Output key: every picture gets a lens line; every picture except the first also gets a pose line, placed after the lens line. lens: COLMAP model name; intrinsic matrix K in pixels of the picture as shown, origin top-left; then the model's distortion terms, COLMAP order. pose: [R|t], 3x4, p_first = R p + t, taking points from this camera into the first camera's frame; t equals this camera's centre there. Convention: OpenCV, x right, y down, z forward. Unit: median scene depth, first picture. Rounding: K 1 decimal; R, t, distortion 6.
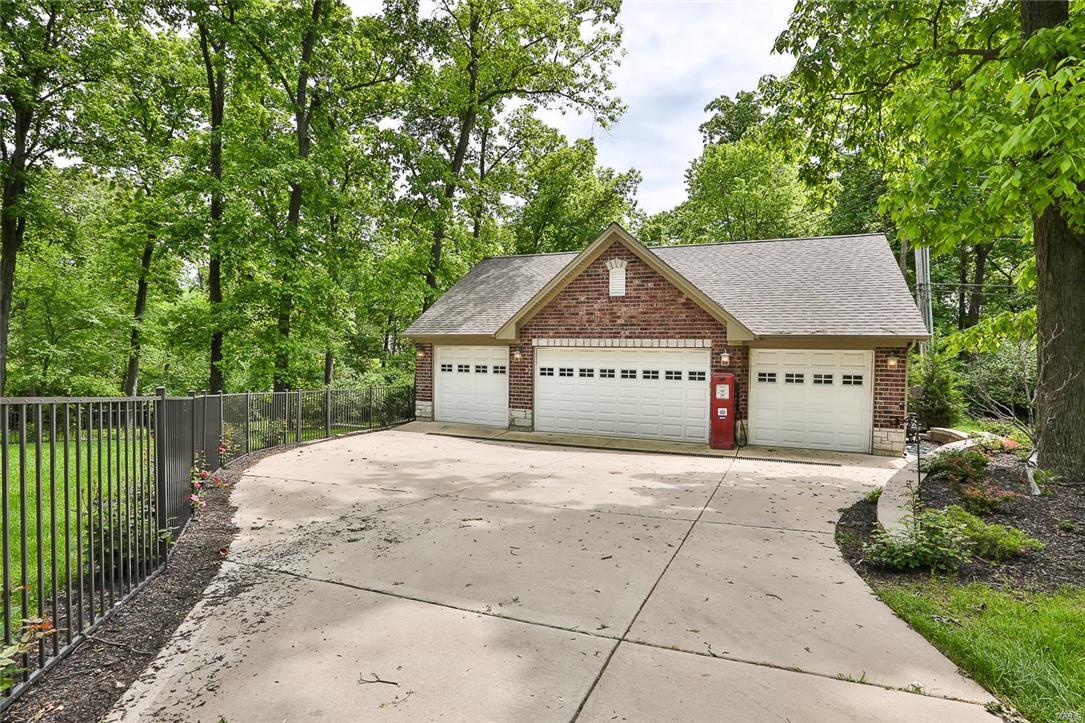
lens RADIAL K [[540.0, 0, 556.1], [0, 540.0, 358.8], [0, 0, 1]] dist [-0.019194, 0.000176]
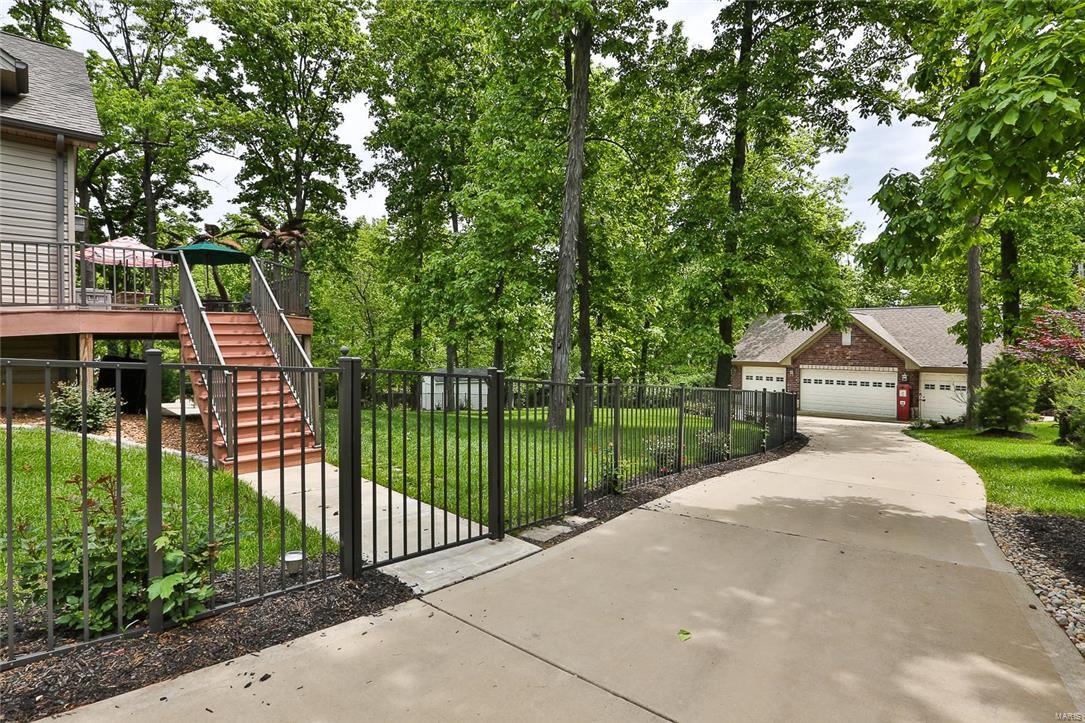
lens RADIAL K [[540.0, 0, 556.1], [0, 540.0, 358.8], [0, 0, 1]] dist [-0.019194, 0.000176]
pose [[0.931586, 0.003286, -0.363506, -0.179170], [0.001354, 0.999921, 0.012508, -0.095131], [0.363518, -0.012145, 0.931508, -1.349103]]
